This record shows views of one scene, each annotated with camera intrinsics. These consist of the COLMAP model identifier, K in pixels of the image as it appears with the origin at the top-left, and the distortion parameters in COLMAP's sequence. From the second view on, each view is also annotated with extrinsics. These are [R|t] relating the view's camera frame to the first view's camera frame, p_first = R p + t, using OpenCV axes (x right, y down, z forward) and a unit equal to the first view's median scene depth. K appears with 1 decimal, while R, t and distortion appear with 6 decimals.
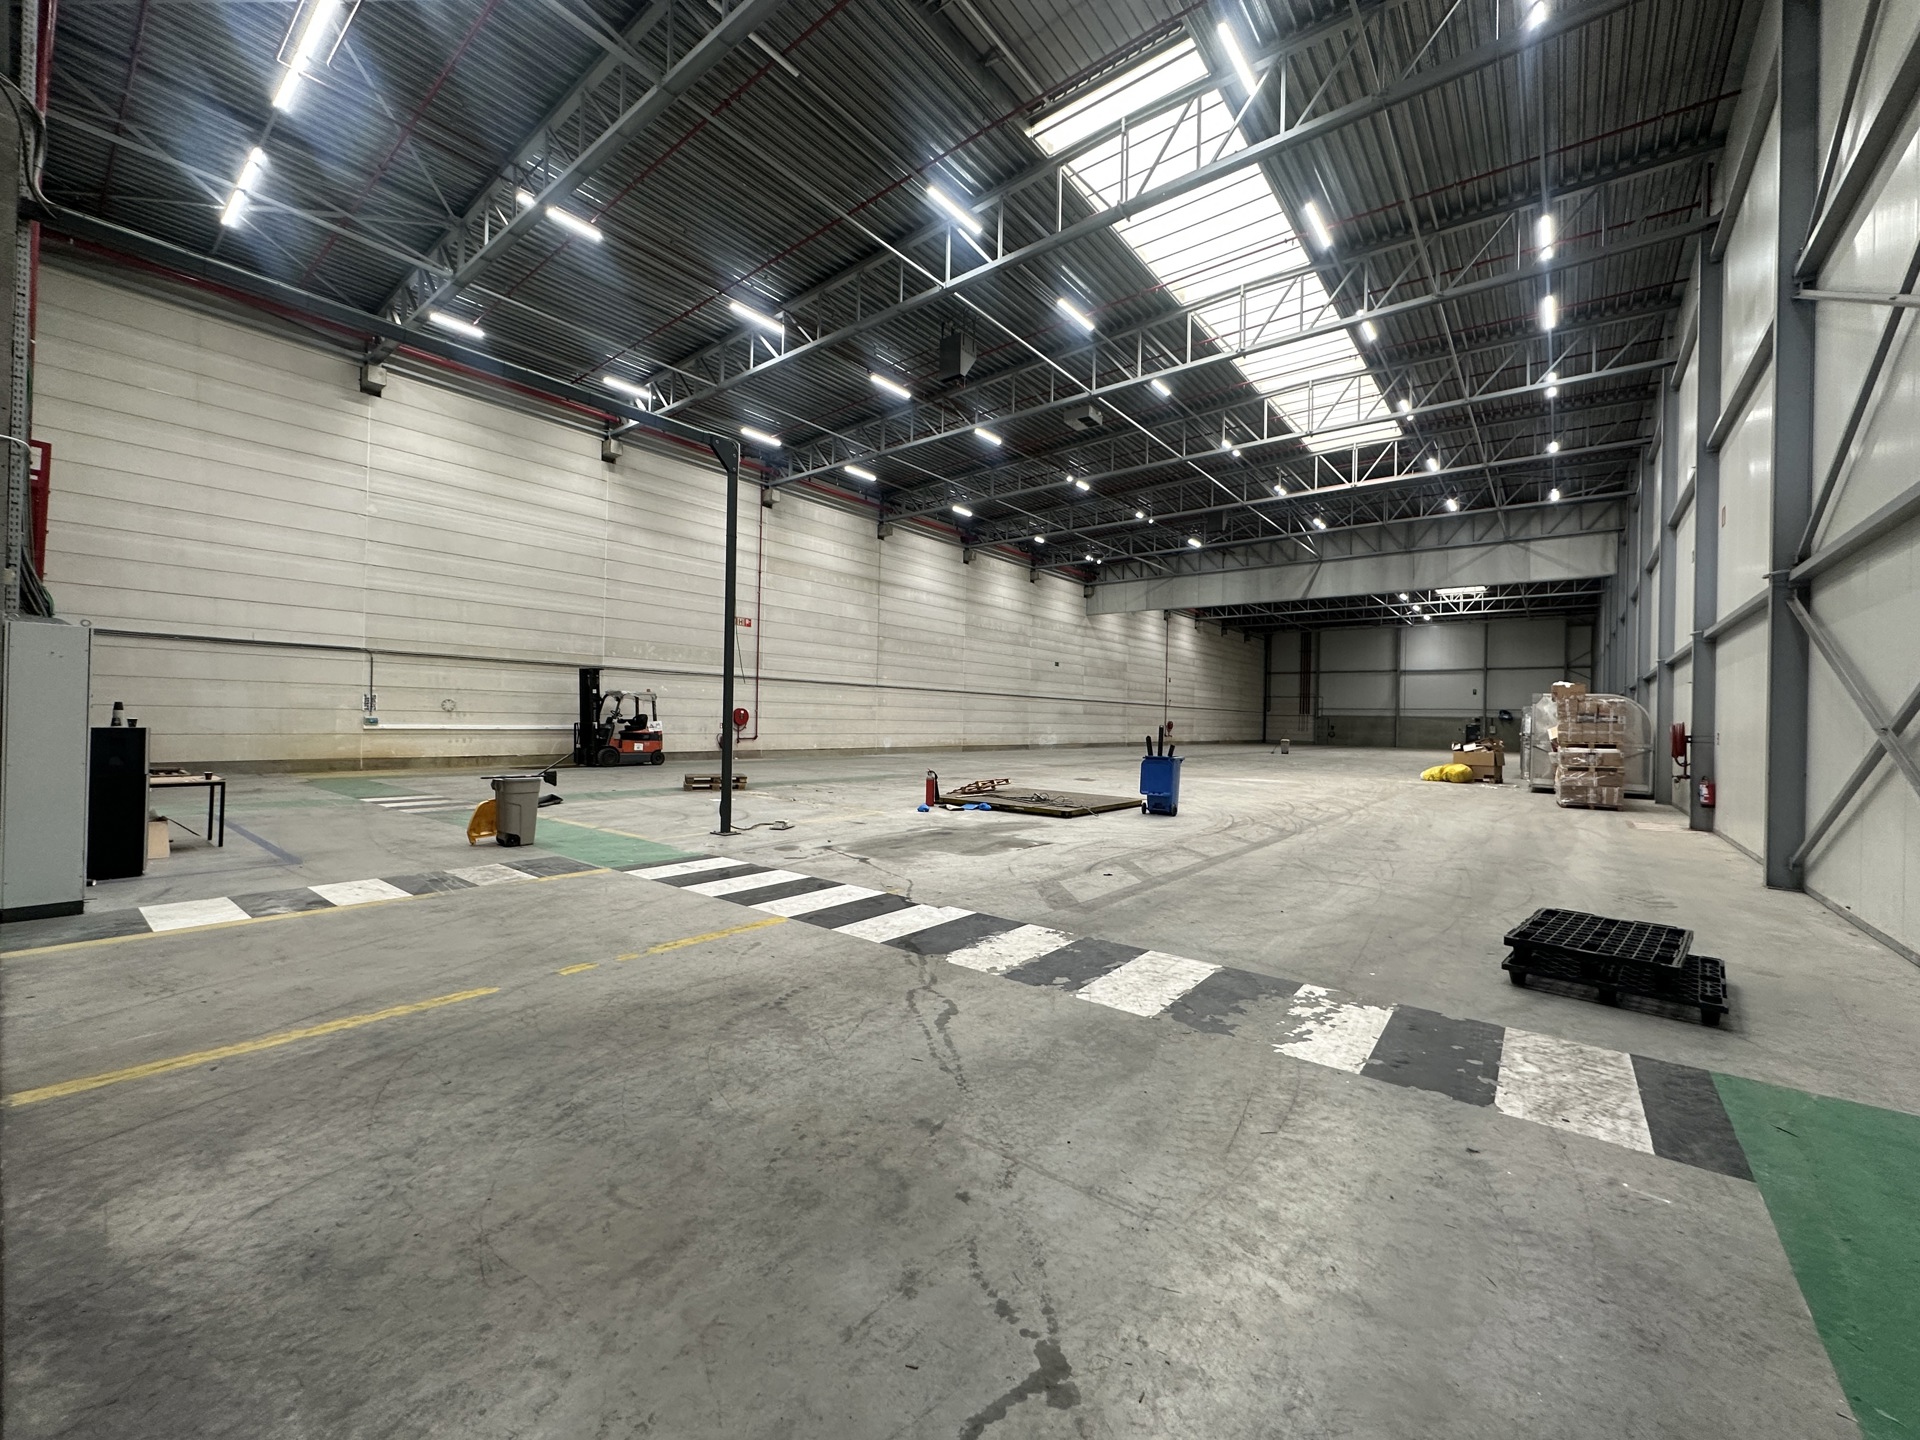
lens RADIAL K [[762.4, 0, 955.8], [0, 762.4, 717.5], [0, 0, 1]] dist [0.000421, 0.000025]
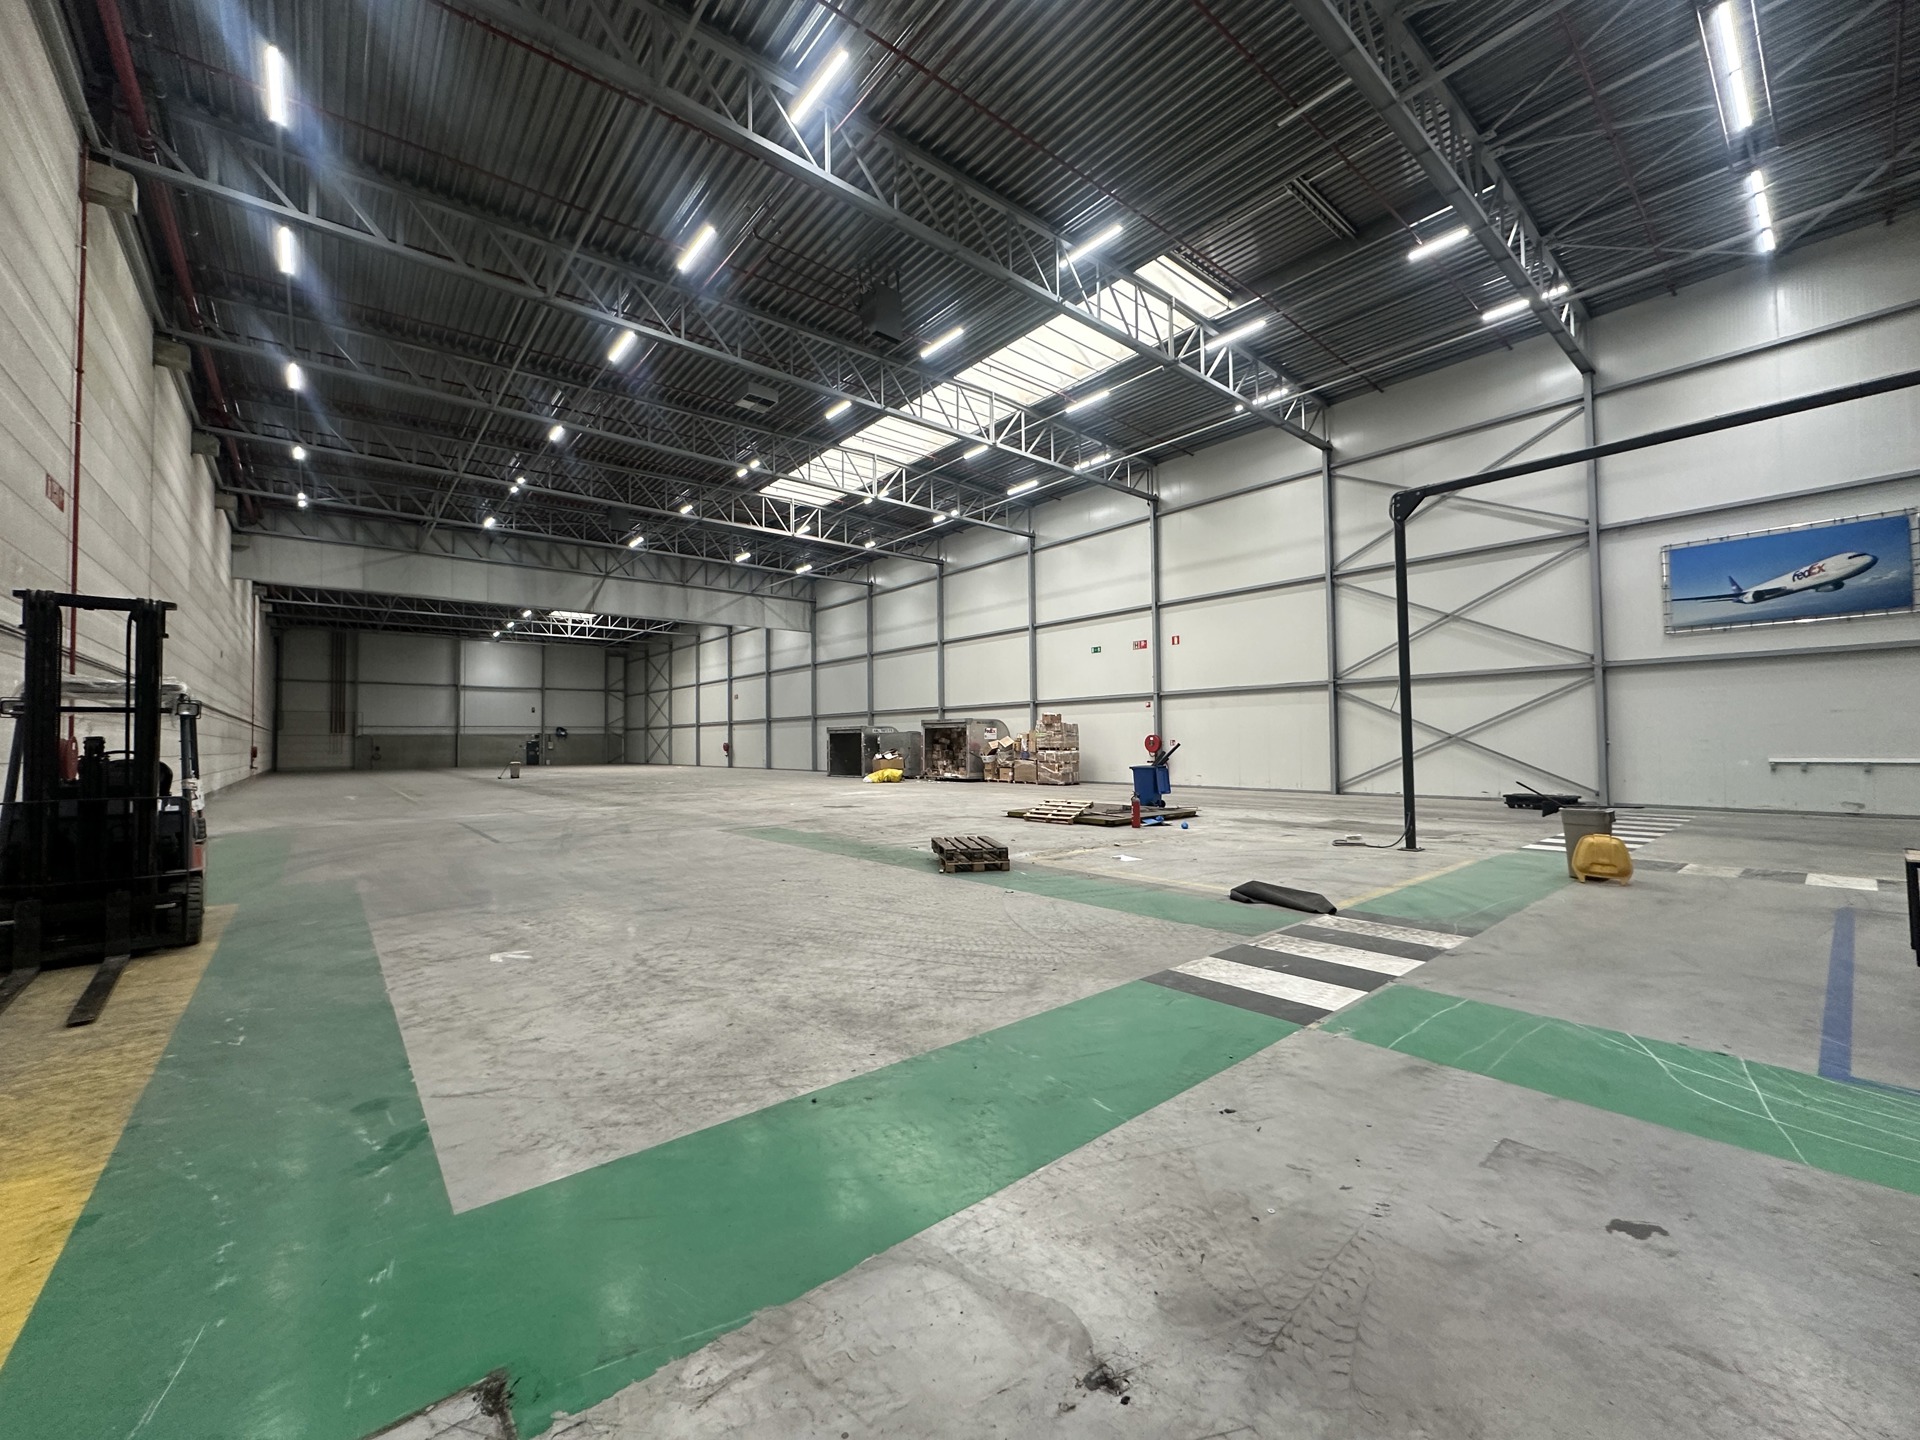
lens RADIAL K [[762.4, 0, 955.8], [0, 762.4, 717.5], [0, 0, 1]] dist [0.000421, 0.000025]
pose [[0.194278, 0.005969, 0.980928, -0.250571], [0.013477, 0.999871, -0.008753, -0.006504], [-0.980854, 0.014920, 0.194173, 0.242574]]
